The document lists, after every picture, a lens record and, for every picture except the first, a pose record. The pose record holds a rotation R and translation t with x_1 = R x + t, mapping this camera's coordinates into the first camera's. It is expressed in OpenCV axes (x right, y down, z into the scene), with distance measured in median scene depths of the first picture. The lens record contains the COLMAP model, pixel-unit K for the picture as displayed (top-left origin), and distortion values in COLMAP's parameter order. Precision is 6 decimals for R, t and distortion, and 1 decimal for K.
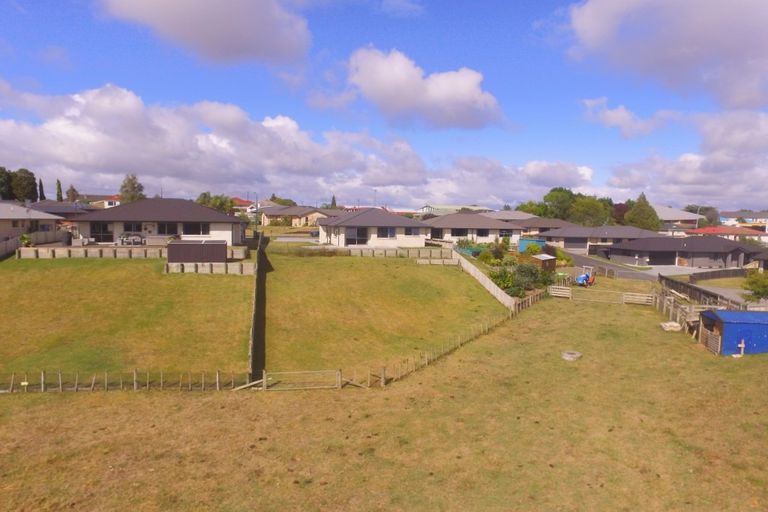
lens RADIAL K [[514.2, 0, 384.4], [0, 514.2, 209.4], [0, 0, 1]] dist [-0.113351, 0.079966]
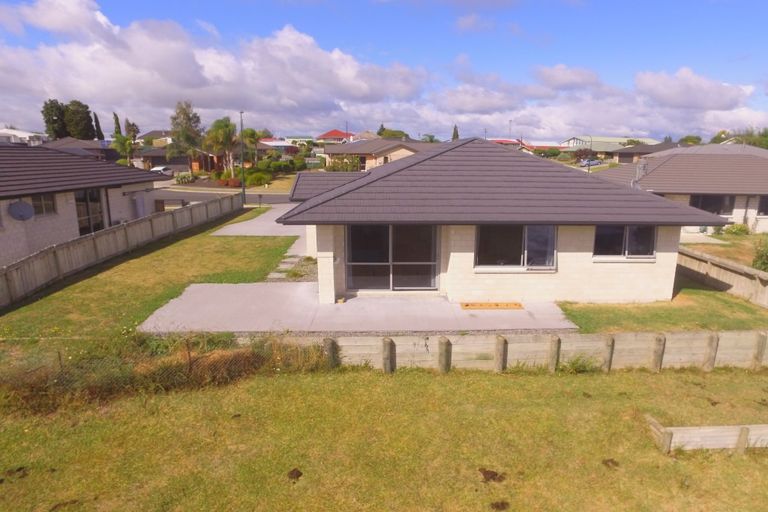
lens RADIAL K [[514.8, 0, 388.2], [0, 514.8, 268.9], [0, 0, 1]] dist [-0.118415, 0.092450]
pose [[0.969512, 0.047197, -0.240456, 0.006215], [0.012350, 0.970618, 0.240309, -0.001633], [0.244733, -0.235952, 0.940443, 1.051140]]
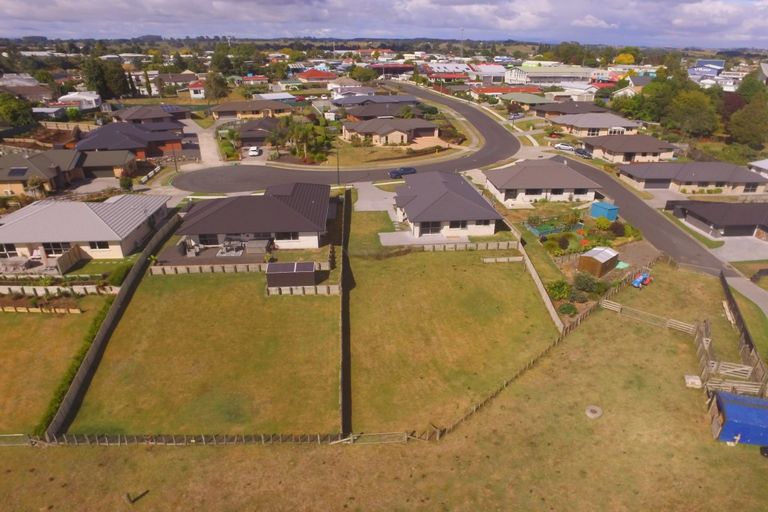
lens RADIAL K [[514.8, 0, 388.2], [0, 514.8, 268.9], [0, 0, 1]] dist [-0.118415, 0.092450]
pose [[0.988229, 0.053756, -0.143227, 0.025015], [0.011380, 0.907806, 0.419237, -0.440916], [0.152559, -0.415932, 0.896508, -0.029729]]
